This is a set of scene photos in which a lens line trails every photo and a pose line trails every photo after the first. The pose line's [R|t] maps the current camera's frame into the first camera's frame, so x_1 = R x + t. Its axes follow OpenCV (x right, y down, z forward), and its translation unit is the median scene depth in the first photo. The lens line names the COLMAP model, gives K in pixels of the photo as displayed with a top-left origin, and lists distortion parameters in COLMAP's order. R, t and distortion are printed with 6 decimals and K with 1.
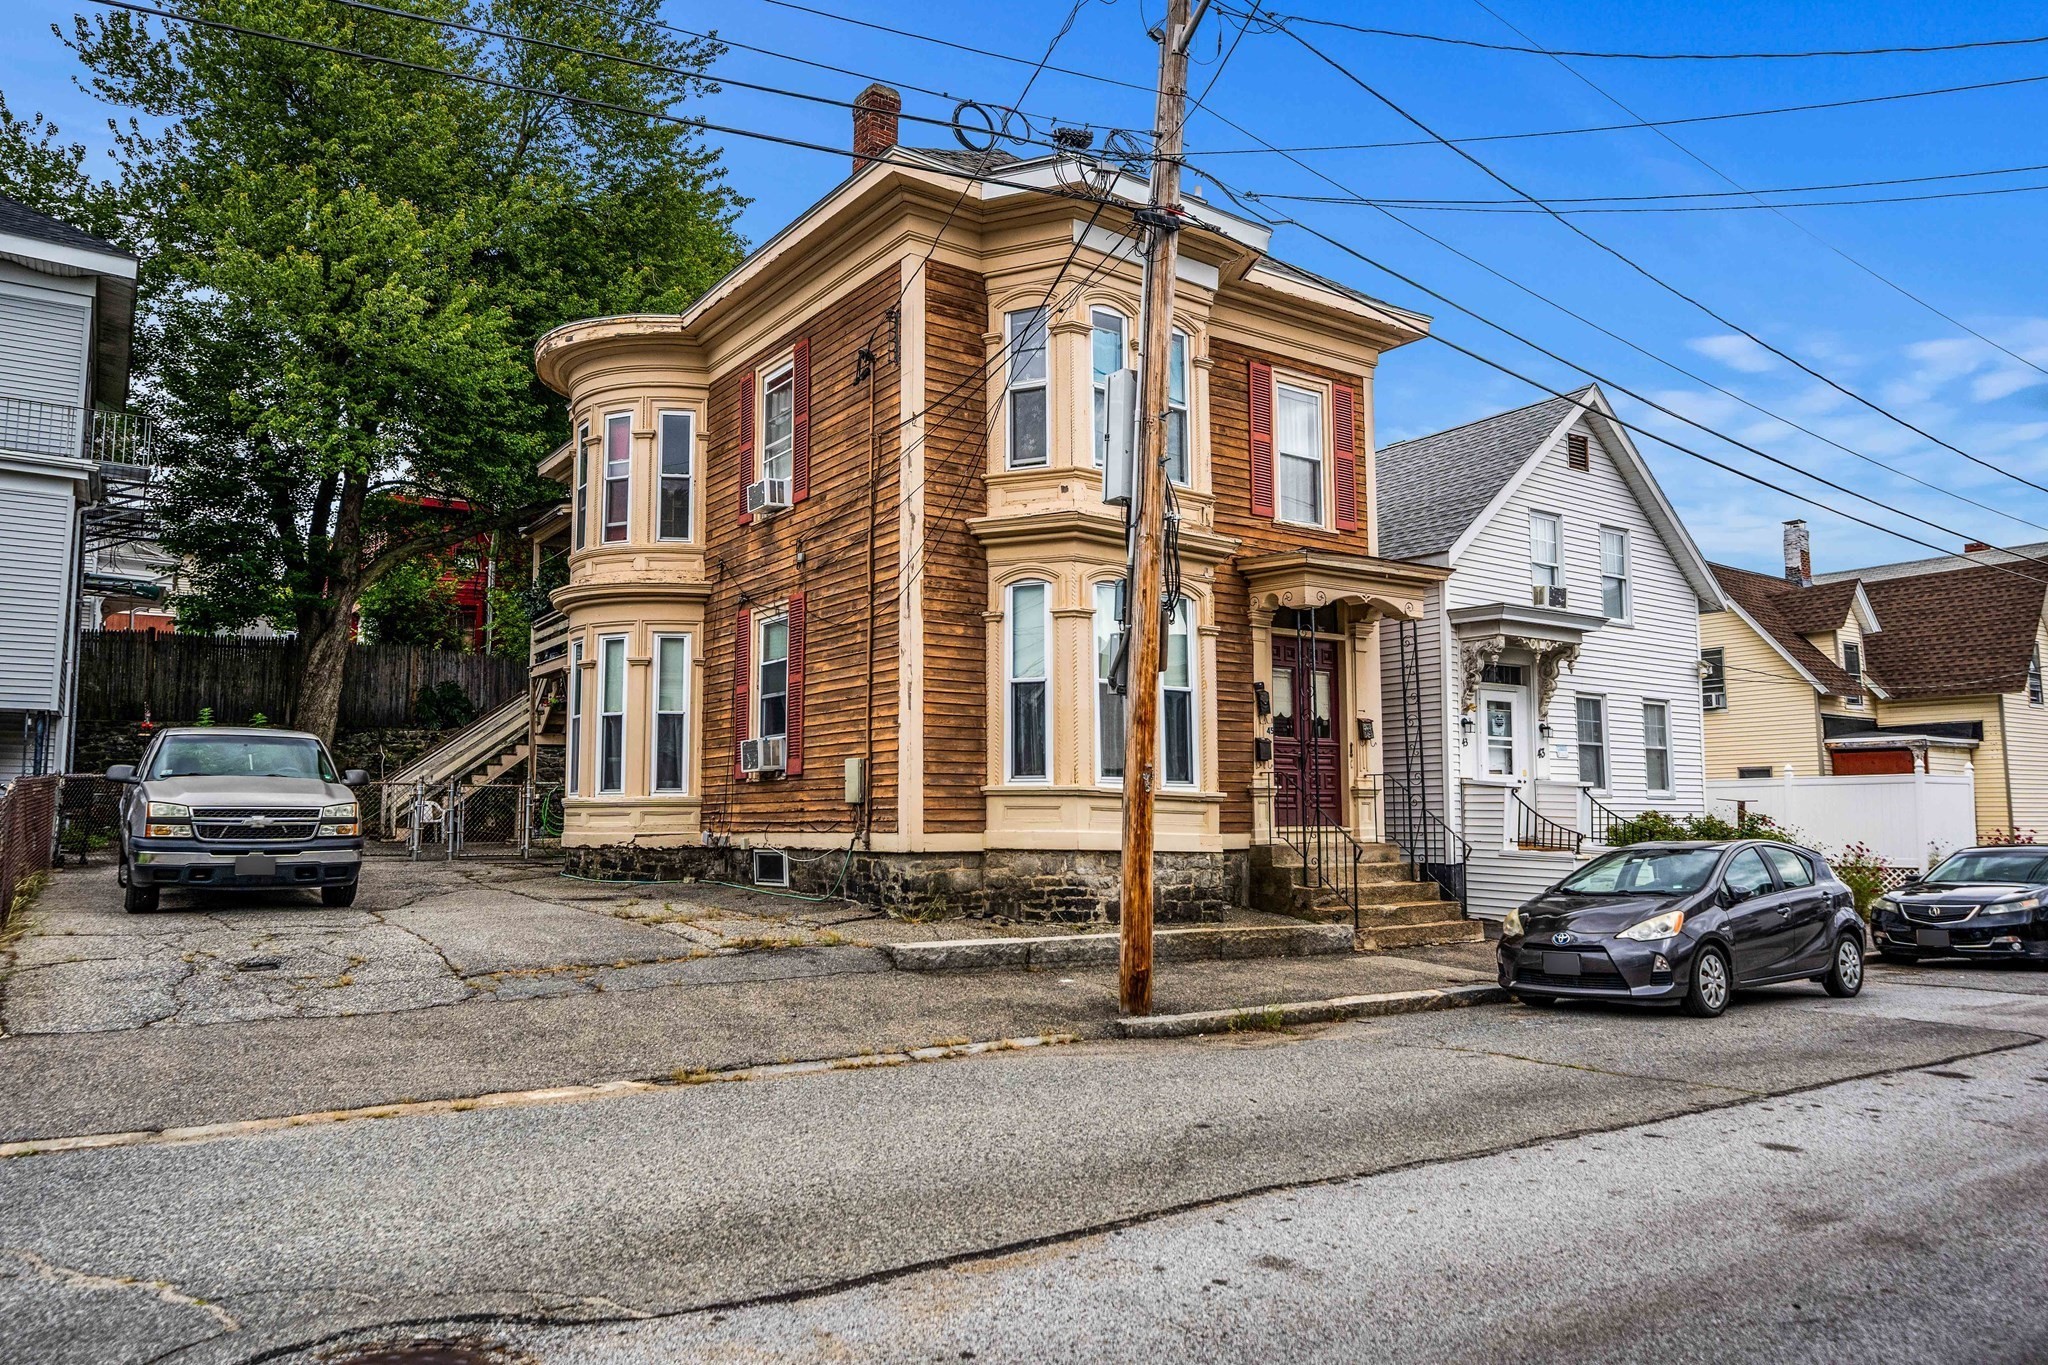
lens RADIAL K [[1385.5, 0, 1018.0], [0, 1385.5, 684.8], [0, 0, 1]] dist [0.011446, 0.000669]
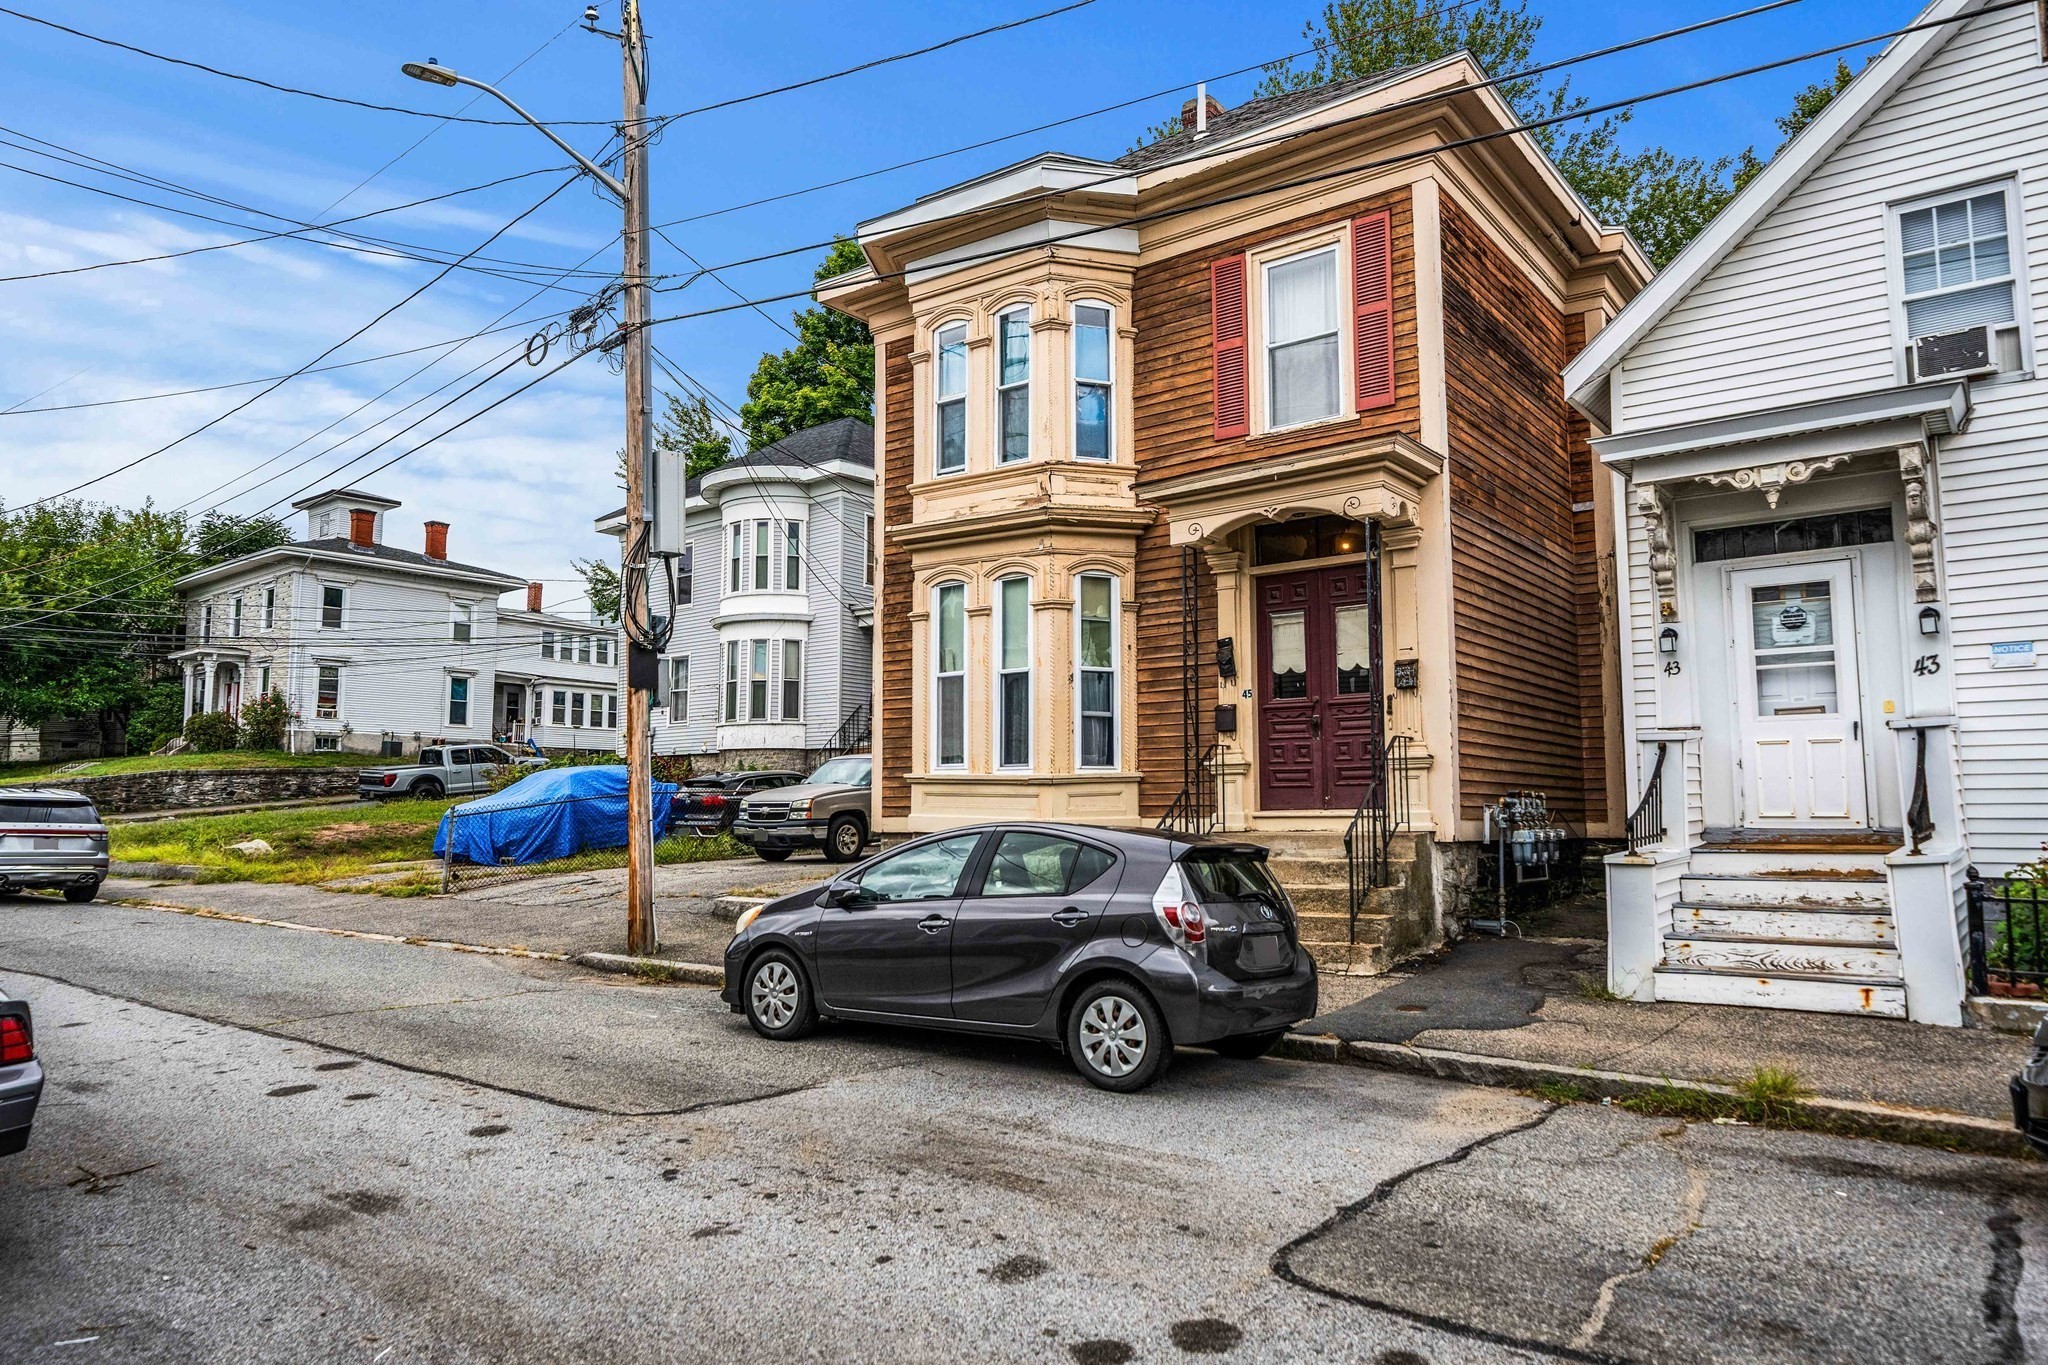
lens RADIAL K [[1329.2, 0, 1022.8], [0, 1329.2, 688.5], [0, 0, 1]] dist [0.018991, 0.000895]
pose [[0.296013, -0.094722, -0.950476, 0.902727], [0.094709, 0.993078, -0.069471, 0.072793], [0.950477, -0.069454, 0.302935, 0.639925]]
